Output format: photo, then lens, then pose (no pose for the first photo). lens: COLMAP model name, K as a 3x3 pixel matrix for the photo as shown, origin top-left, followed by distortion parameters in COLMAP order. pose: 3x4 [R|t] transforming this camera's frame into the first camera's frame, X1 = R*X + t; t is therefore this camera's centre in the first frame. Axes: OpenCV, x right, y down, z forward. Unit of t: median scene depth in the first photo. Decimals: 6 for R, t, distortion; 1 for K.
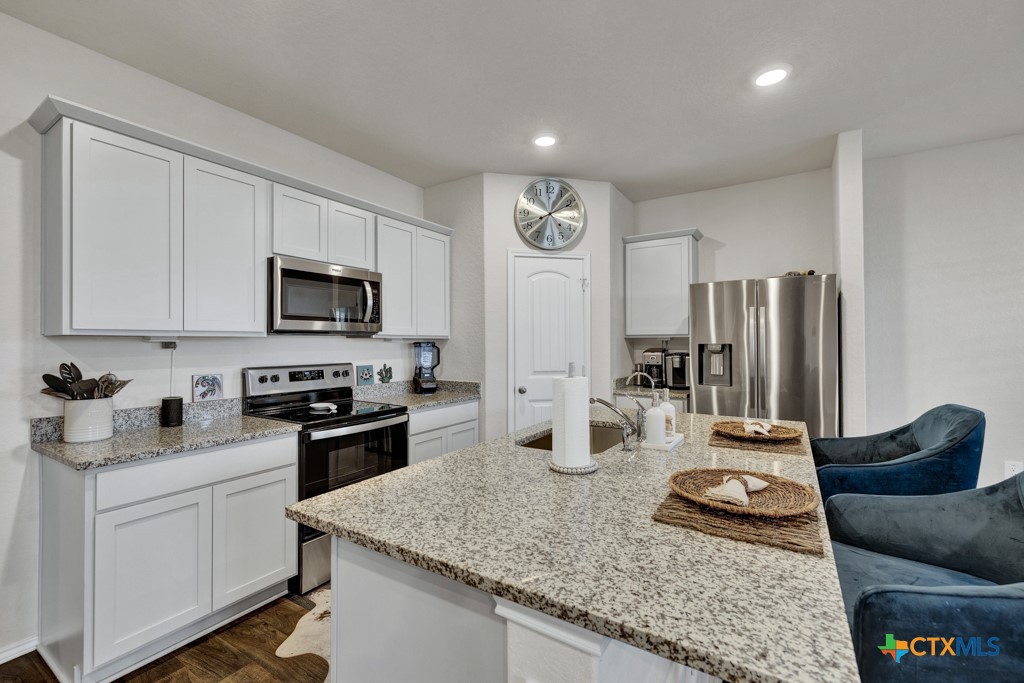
lens RADIAL K [[450.3, 0, 511.3], [0, 450.3, 339.4], [0, 0, 1]] dist [0.000842, 0.001149]
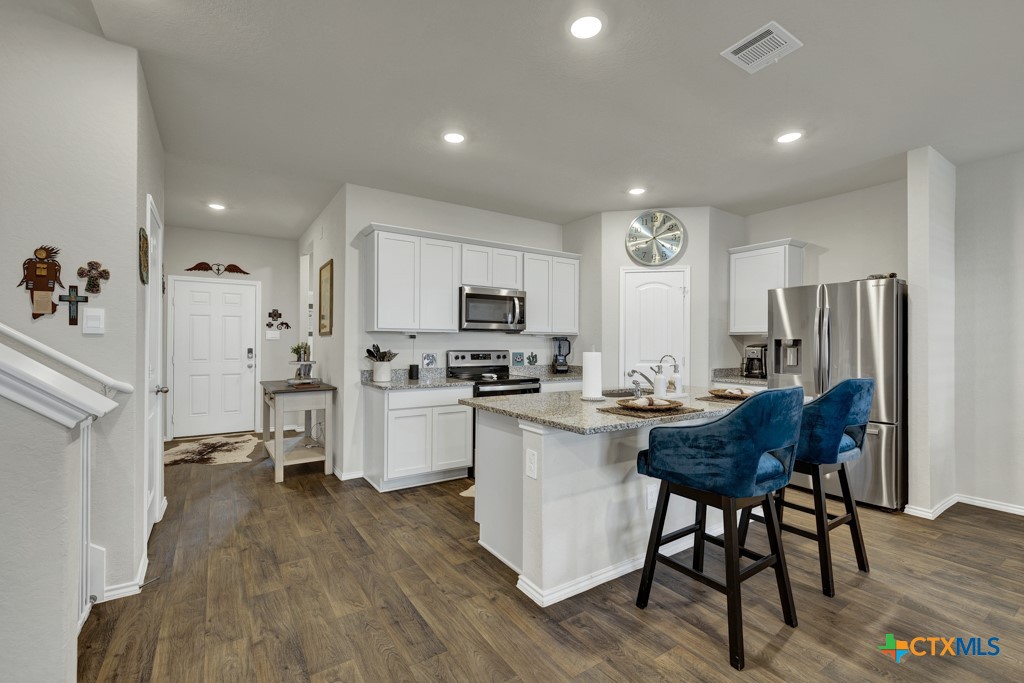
lens RADIAL K [[435.9, 0, 503.7], [0, 435.9, 339.9], [0, 0, 1]] dist [-0.001983, 0.001705]
pose [[0.913779, 0.007455, -0.406143, 0.253380], [-0.006609, 0.999972, 0.003484, 0.013428], [0.406158, -0.000499, 0.913803, -0.394924]]
